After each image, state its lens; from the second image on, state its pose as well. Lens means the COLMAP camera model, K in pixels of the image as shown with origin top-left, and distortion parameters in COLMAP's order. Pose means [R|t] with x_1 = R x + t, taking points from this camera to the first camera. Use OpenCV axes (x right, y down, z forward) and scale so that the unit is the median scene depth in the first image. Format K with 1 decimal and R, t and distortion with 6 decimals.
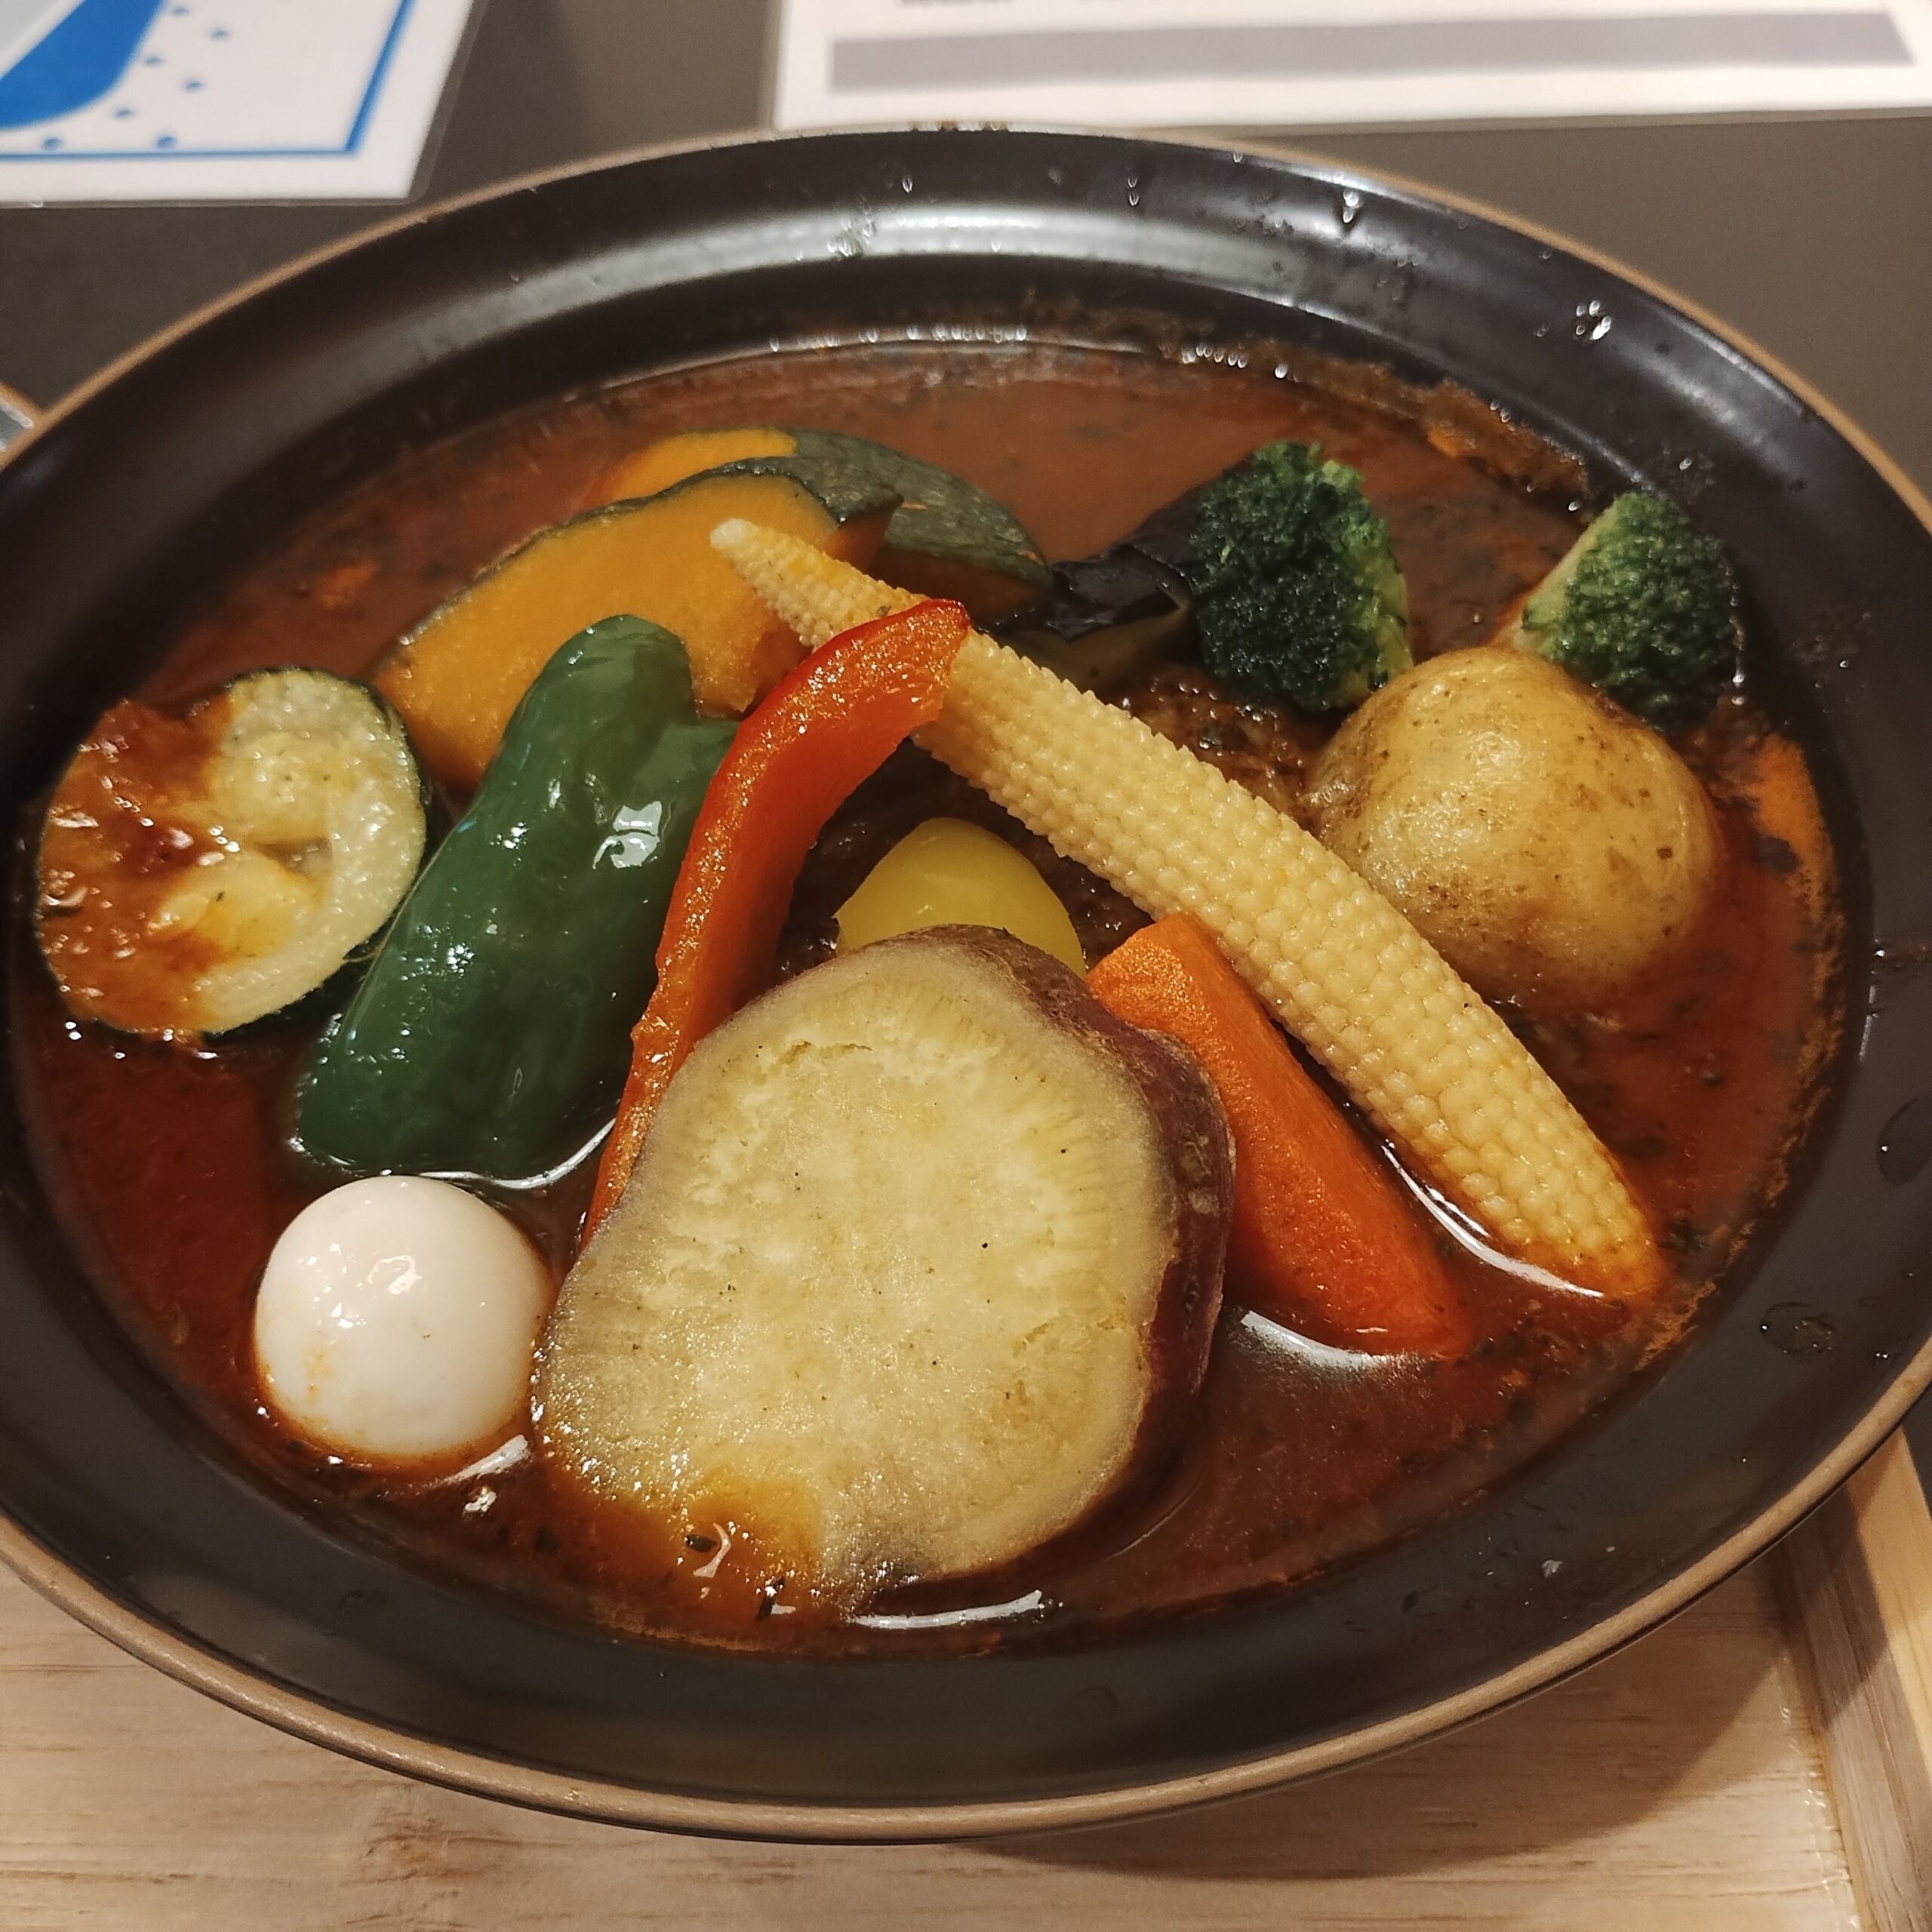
lens RADIAL K [[2122.0, 0, 966.0], [0, 2122.0, 966.0], [0, 0, 1]] dist [0.048823, -0.069165]
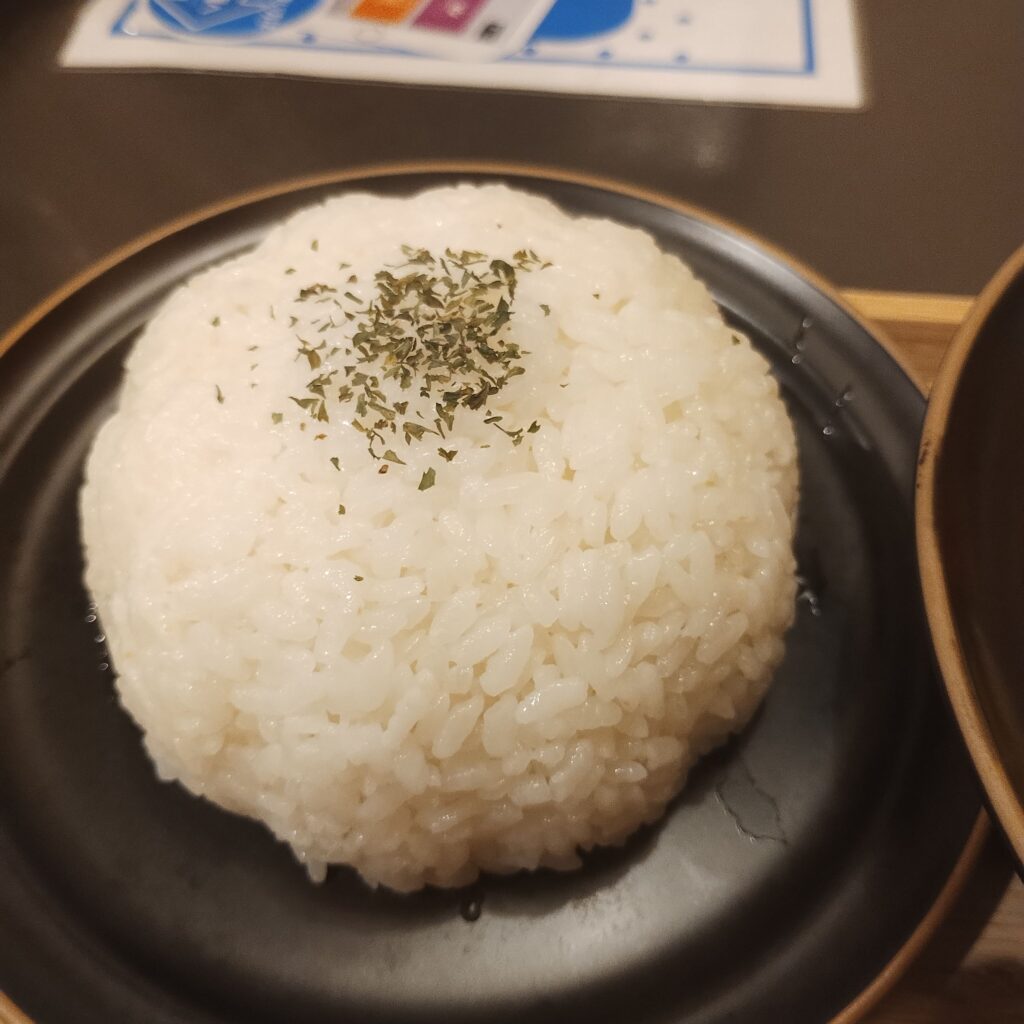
lens RADIAL K [[1124.7, 0, 512.0], [0, 1124.7, 512.0], [0, 0, 1]] dist [0.048823, -0.069165]
pose [[0.993725, 0.090030, -0.066369, -0.812808], [-0.087896, 0.995535, 0.034409, -0.164930], [0.069171, -0.028360, 0.997202, 0.368809]]
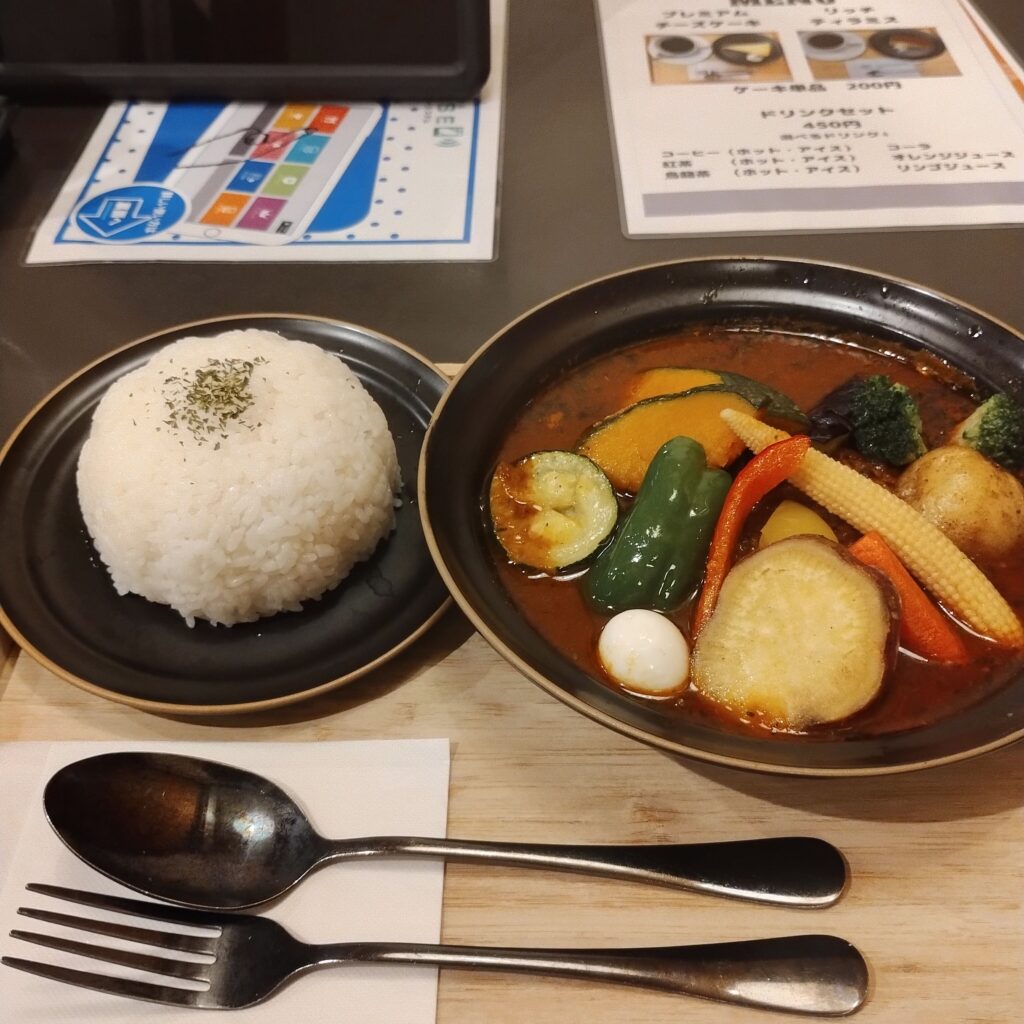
lens RADIAL K [[1124.7, 0, 512.0], [0, 1124.7, 512.0], [0, 0, 1]] dist [0.048823, -0.069165]
pose [[0.999970, 0.000986, -0.007689, -0.432843], [-0.001313, 0.999090, -0.042639, 0.021248], [0.007640, 0.042647, 0.999061, -0.725322]]
